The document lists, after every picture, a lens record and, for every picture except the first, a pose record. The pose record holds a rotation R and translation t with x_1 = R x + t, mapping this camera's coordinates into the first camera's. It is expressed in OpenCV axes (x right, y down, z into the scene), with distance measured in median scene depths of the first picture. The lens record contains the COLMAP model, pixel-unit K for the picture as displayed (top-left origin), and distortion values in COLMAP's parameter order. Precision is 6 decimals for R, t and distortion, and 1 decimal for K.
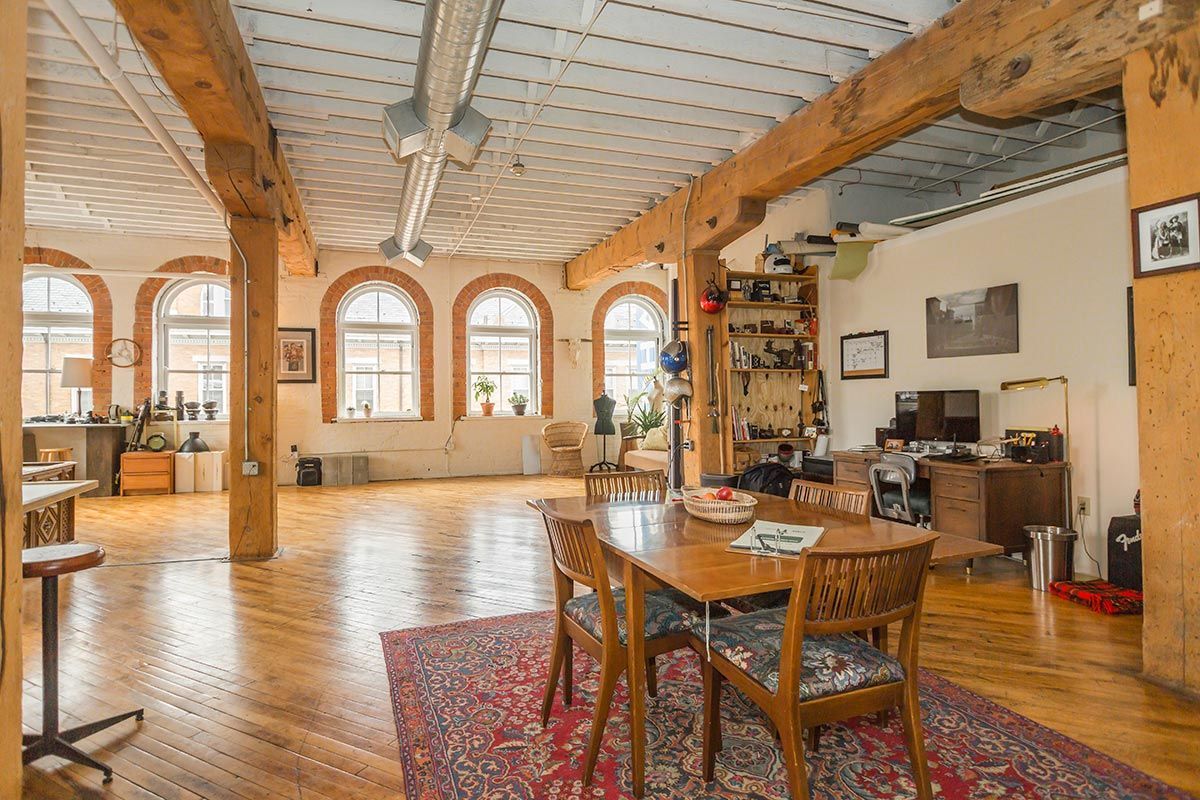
lens RADIAL K [[644.0, 0, 622.0], [0, 644.0, 390.7], [0, 0, 1]] dist [-0.004111, -0.000892]
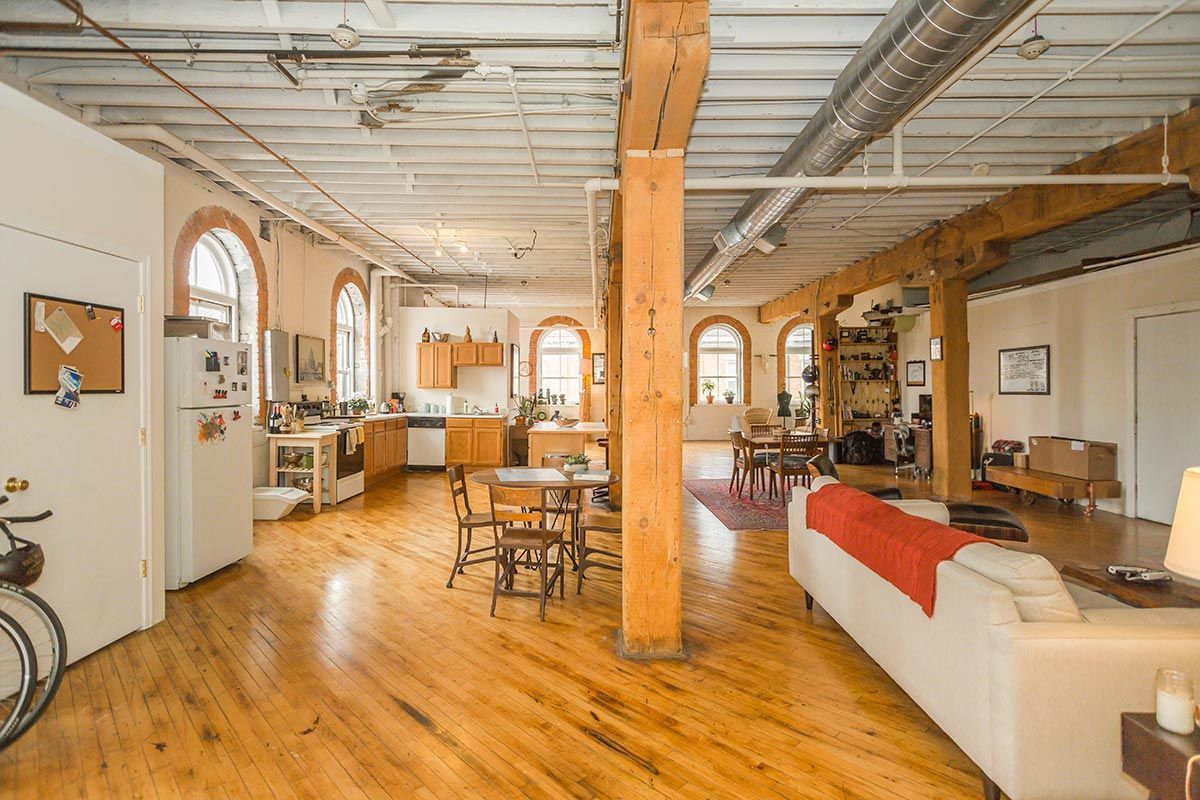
lens RADIAL K [[644.0, 0, 622.0], [0, 644.0, 390.7], [0, 0, 1]] dist [-0.004111, -0.000892]
pose [[0.943885, 0.005512, -0.330229, 0.174480], [0.001564, 0.999775, 0.021158, -0.041567], [0.330271, -0.020487, 0.943664, -0.896554]]
